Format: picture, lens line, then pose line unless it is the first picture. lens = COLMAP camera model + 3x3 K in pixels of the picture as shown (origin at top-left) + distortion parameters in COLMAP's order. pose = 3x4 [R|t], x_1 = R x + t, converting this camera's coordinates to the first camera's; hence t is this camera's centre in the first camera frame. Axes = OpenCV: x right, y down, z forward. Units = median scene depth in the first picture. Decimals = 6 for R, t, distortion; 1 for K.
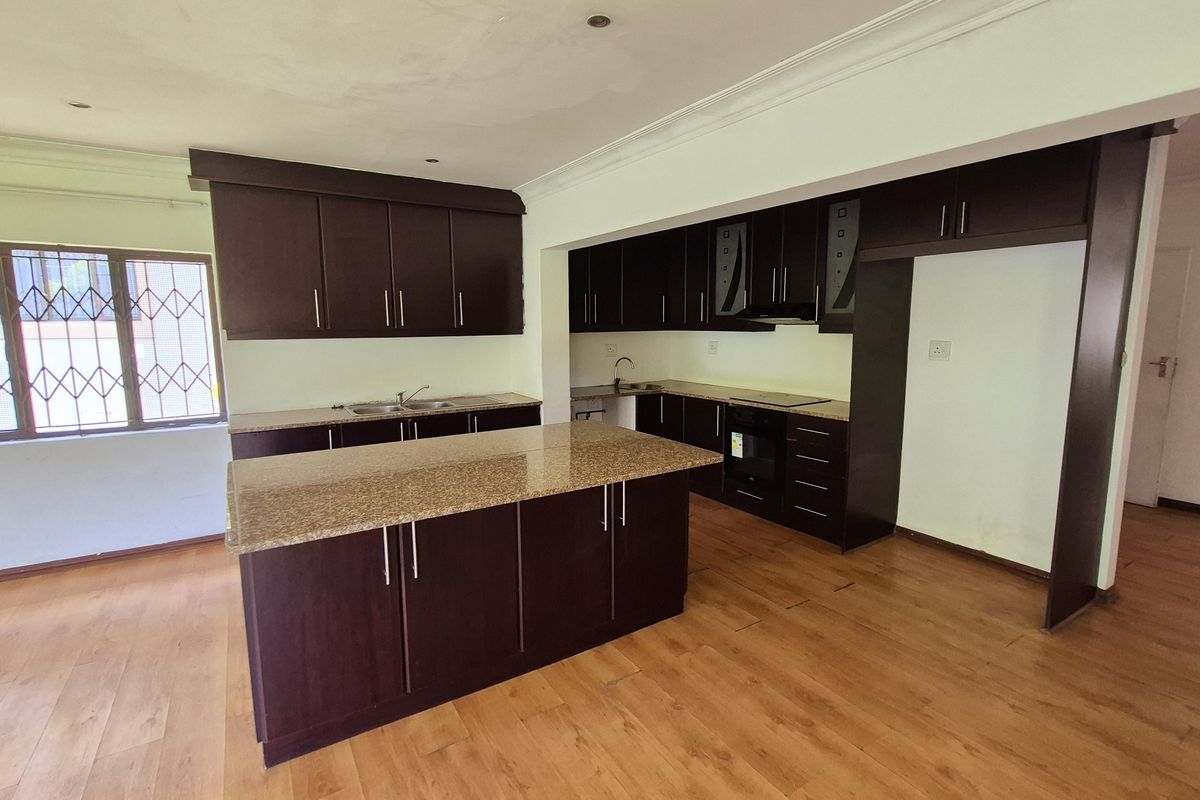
lens RADIAL K [[560.6, 0, 600.0], [0, 560.6, 400.0], [0, 0, 1]] dist [-0.002601, -0.001333]
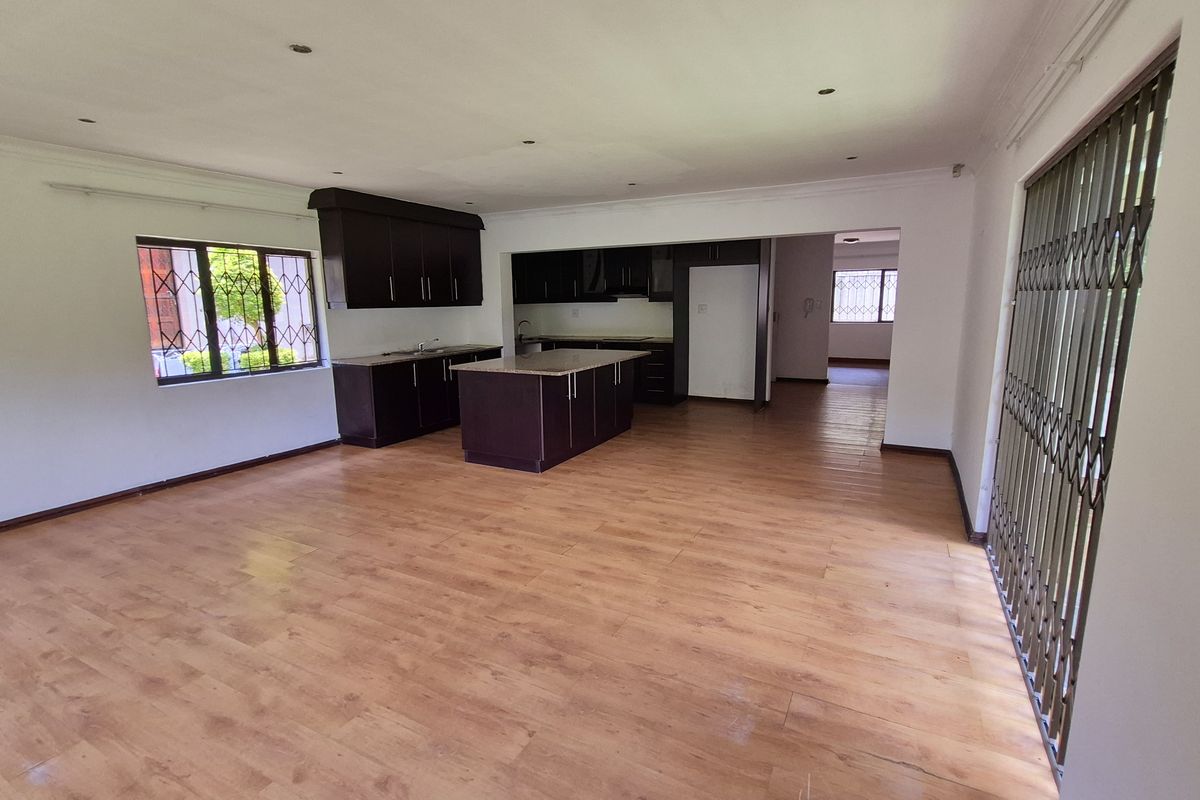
lens RADIAL K [[560.6, 0, 600.0], [0, 560.6, 400.0], [0, 0, 1]] dist [-0.002601, -0.001333]
pose [[0.870899, -0.093913, 0.482406, -0.788029], [0.081412, 0.995579, 0.046840, 0.124983], [-0.484672, -0.001520, 0.874695, -0.671845]]
